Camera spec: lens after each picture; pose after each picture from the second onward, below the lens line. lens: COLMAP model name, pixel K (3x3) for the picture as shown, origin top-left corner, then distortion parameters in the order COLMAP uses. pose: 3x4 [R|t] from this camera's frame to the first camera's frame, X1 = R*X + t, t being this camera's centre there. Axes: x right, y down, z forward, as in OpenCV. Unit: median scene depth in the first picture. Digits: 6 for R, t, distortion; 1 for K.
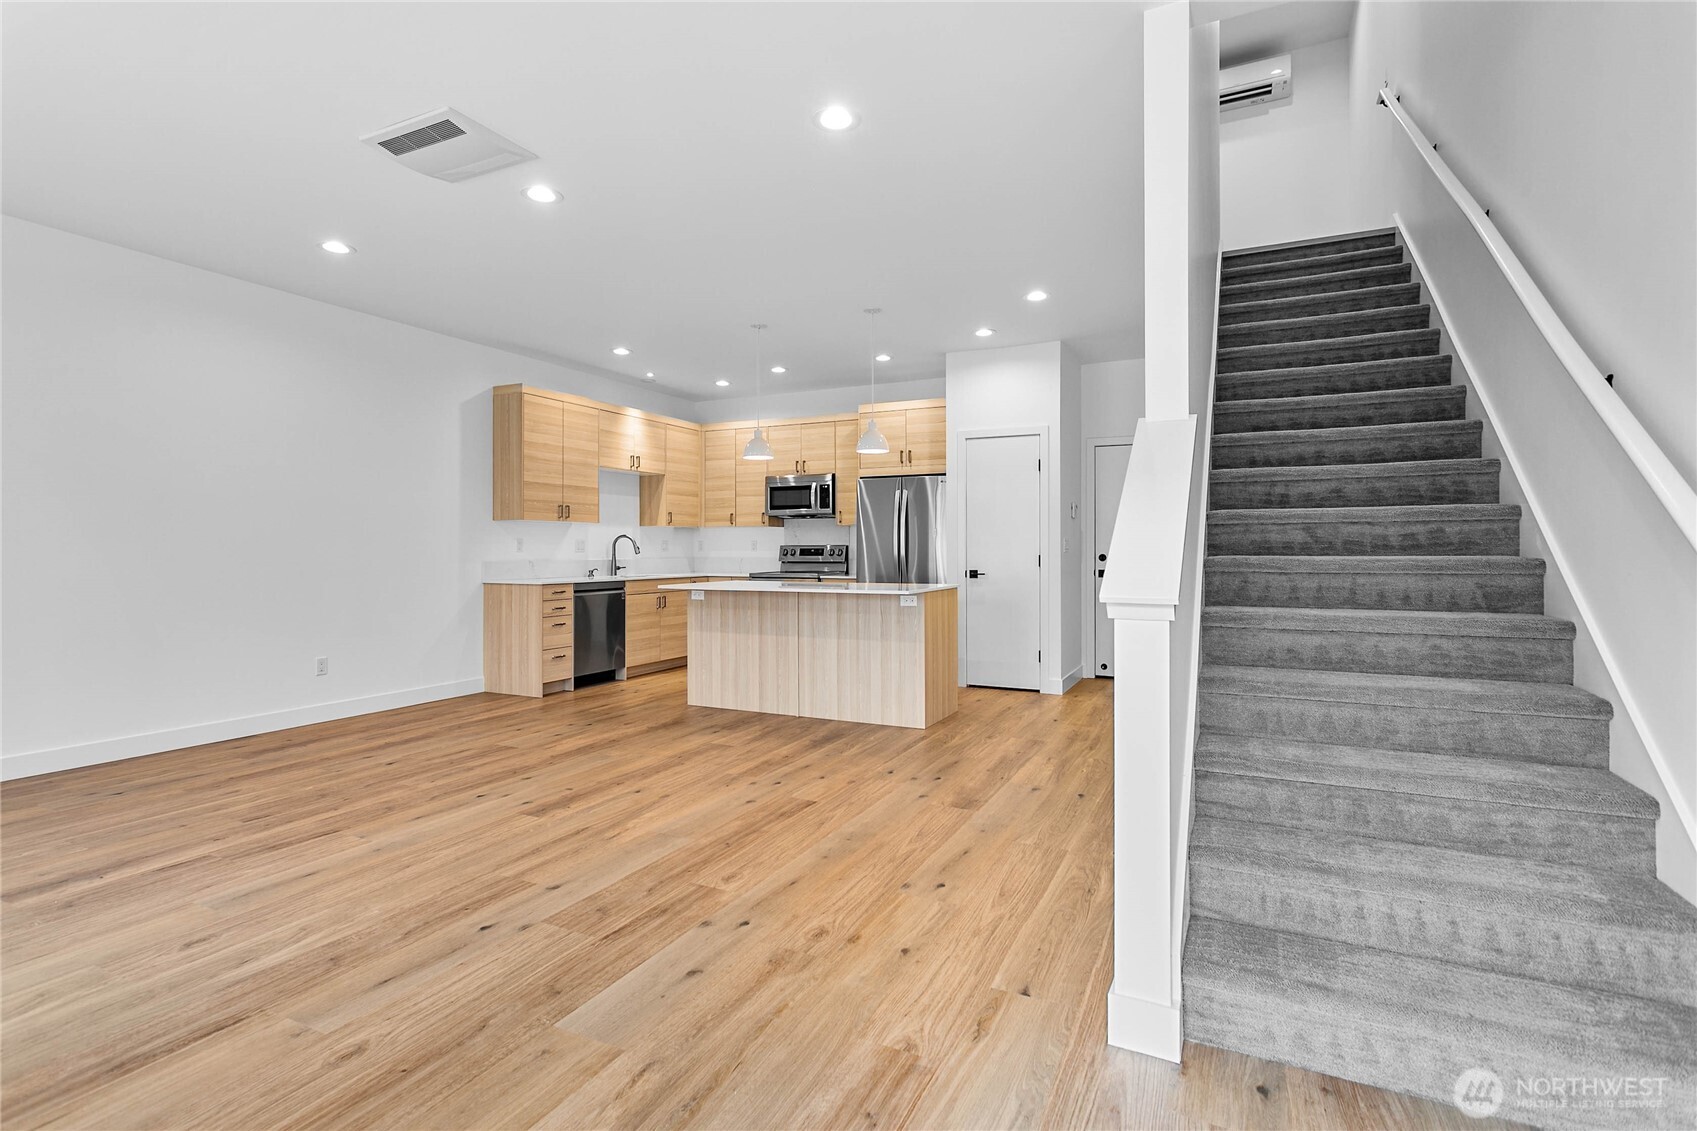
lens RADIAL K [[809.9, 0, 849.1], [0, 809.9, 547.4], [0, 0, 1]] dist [0.002026, 0.000293]
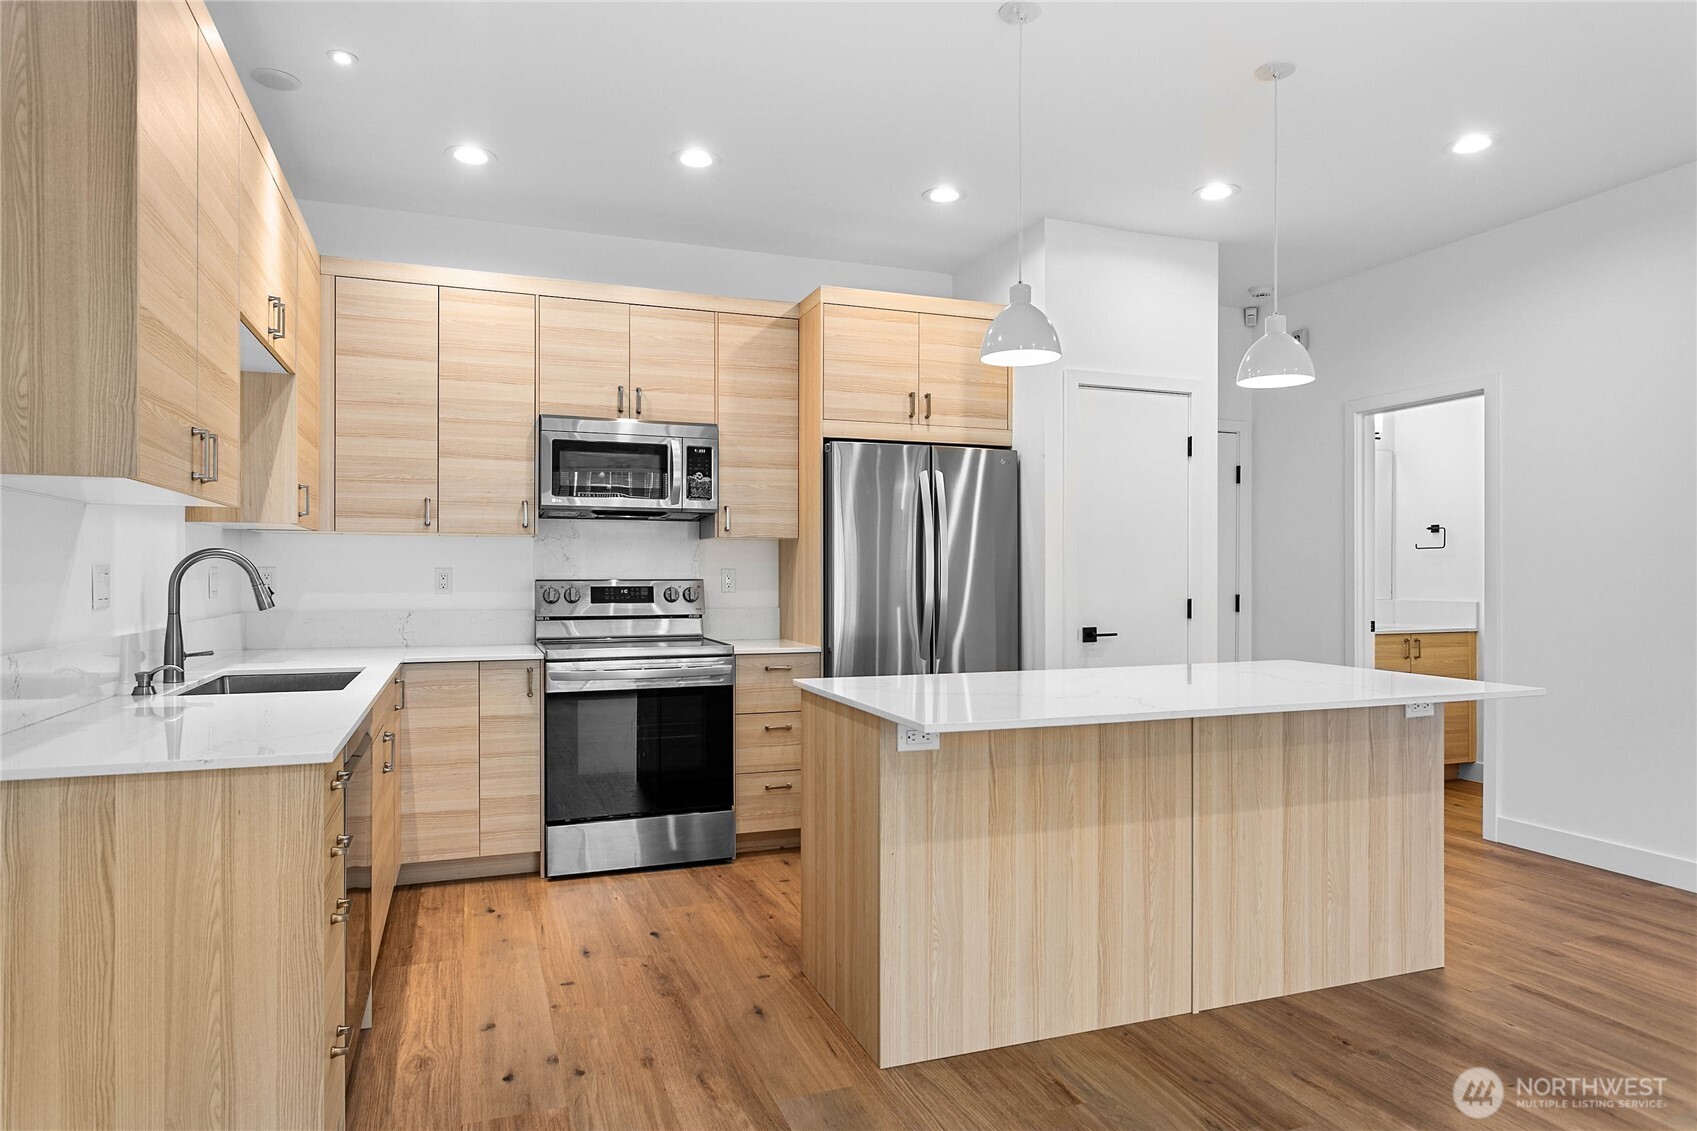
lens RADIAL K [[1017.0, 0, 846.2], [0, 1017.0, 575.2], [0, 0, 1]] dist [-0.007510, 0.002163]
pose [[0.689384, 0.000709, 0.724395, -0.442850], [-0.002998, 0.999994, 0.001875, -0.007799], [-0.724390, -0.003464, 0.689382, 0.628172]]
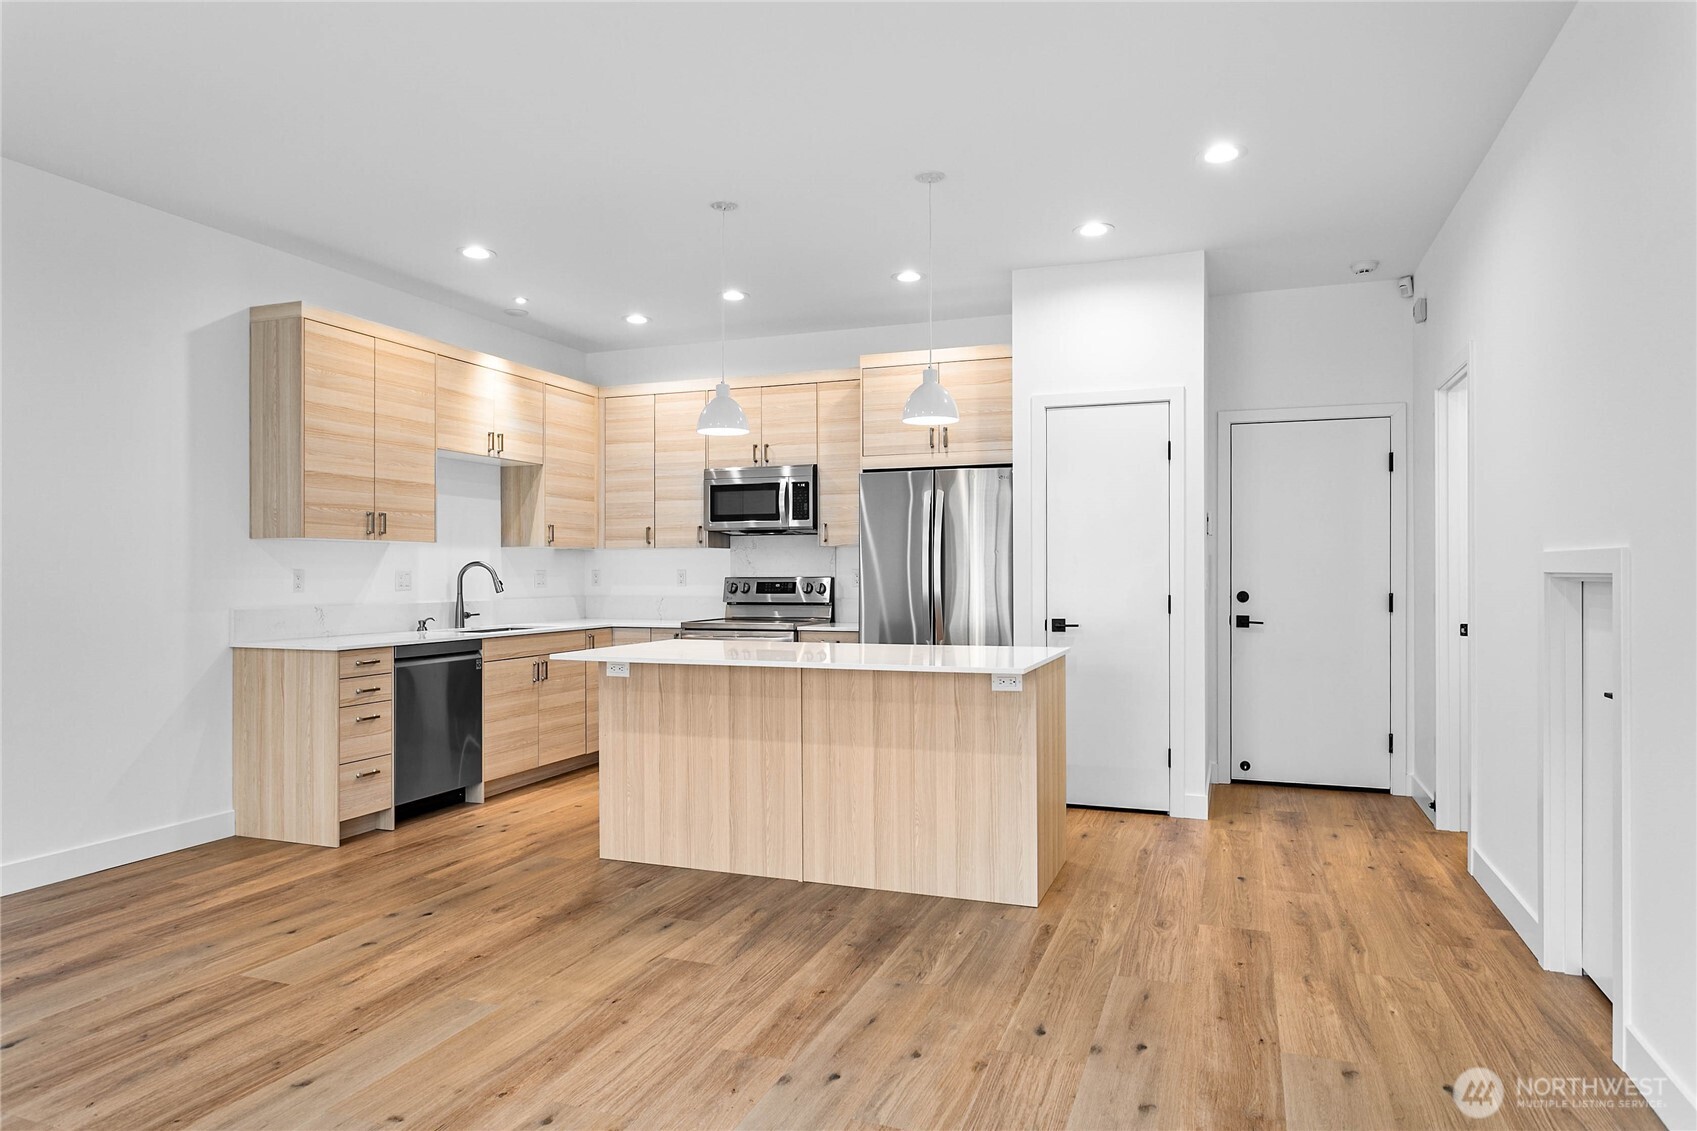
lens RADIAL K [[1035.9, 0, 847.2], [0, 1035.9, 572.7], [0, 0, 1]] dist [-0.004741, 0.001161]
pose [[0.995733, -0.001708, 0.092270, -0.079237], [0.001525, 0.999997, 0.002051, -0.009293], [-0.092273, -0.001901, 0.995732, 0.215631]]
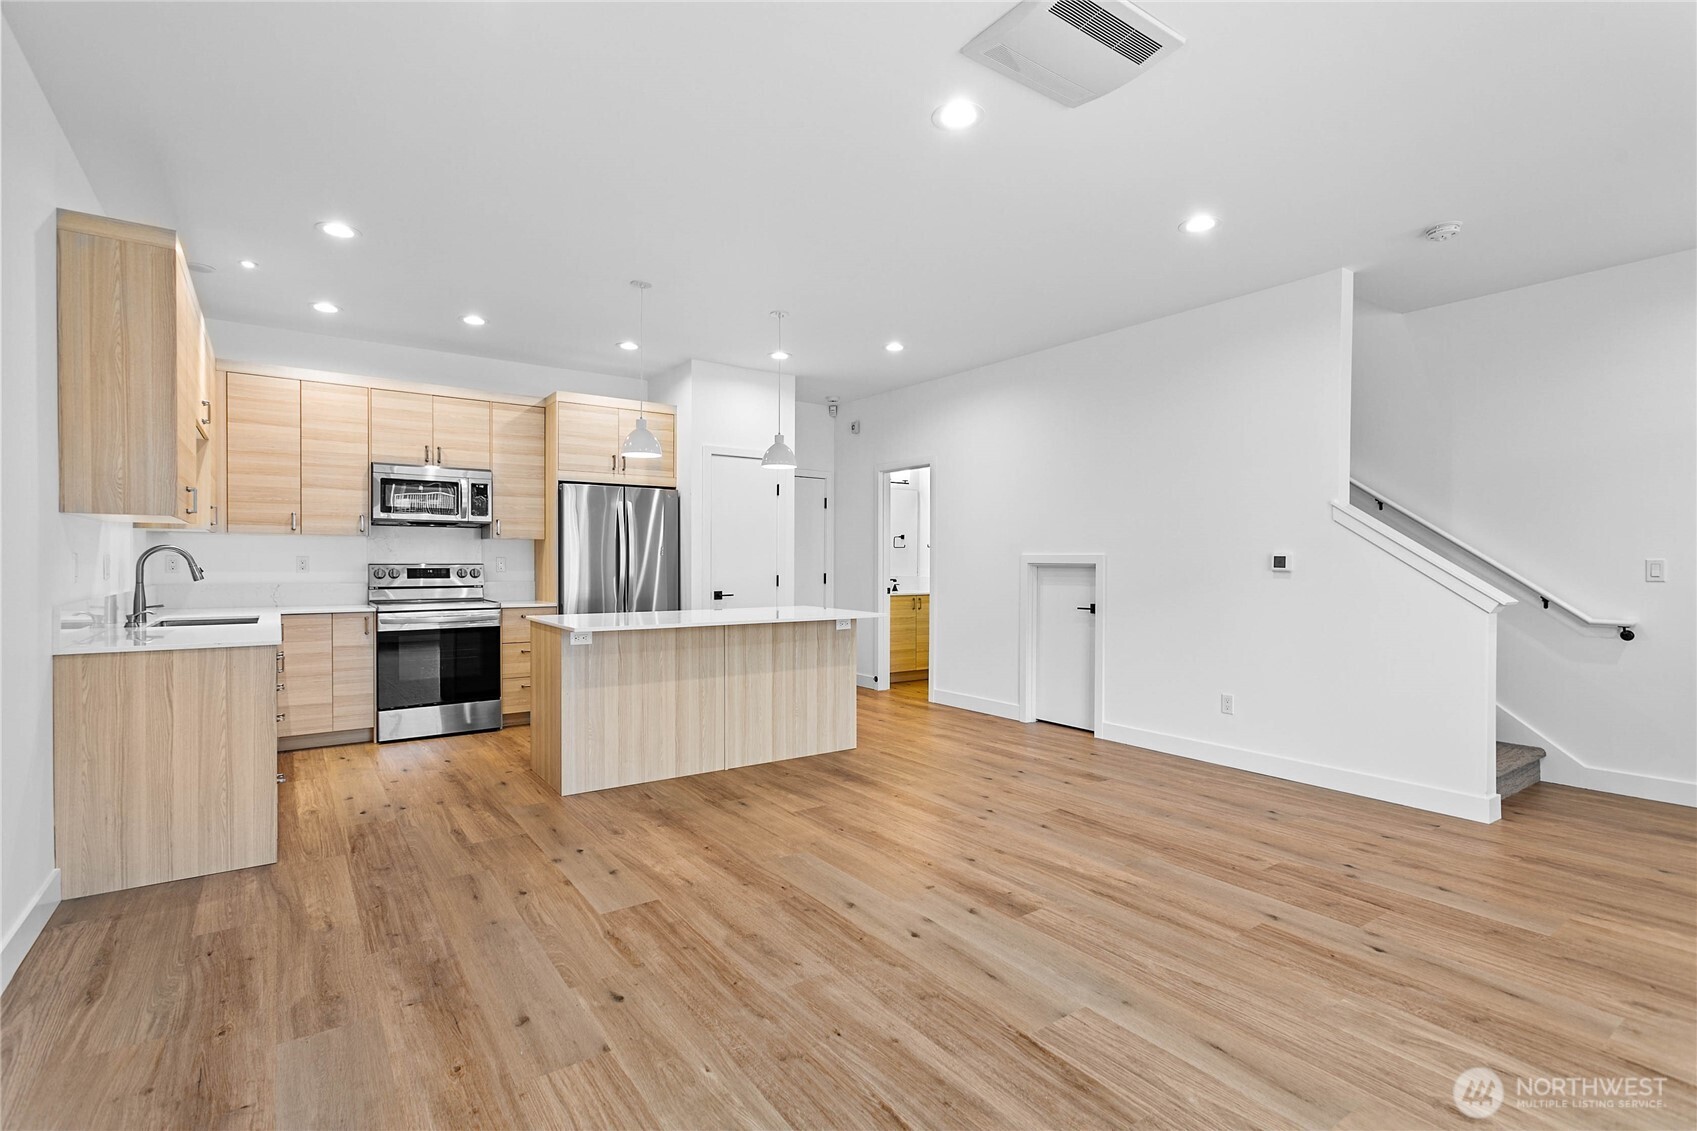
lens RADIAL K [[796.6, 0, 848.2], [0, 796.6, 571.4], [0, 0, 1]] dist [0.001753, 0.000240]
pose [[0.478064, -0.008268, 0.878286, -0.592866], [-0.006243, 0.999898, 0.012810, -0.008910], [-0.878303, -0.011607, 0.477964, 0.395791]]
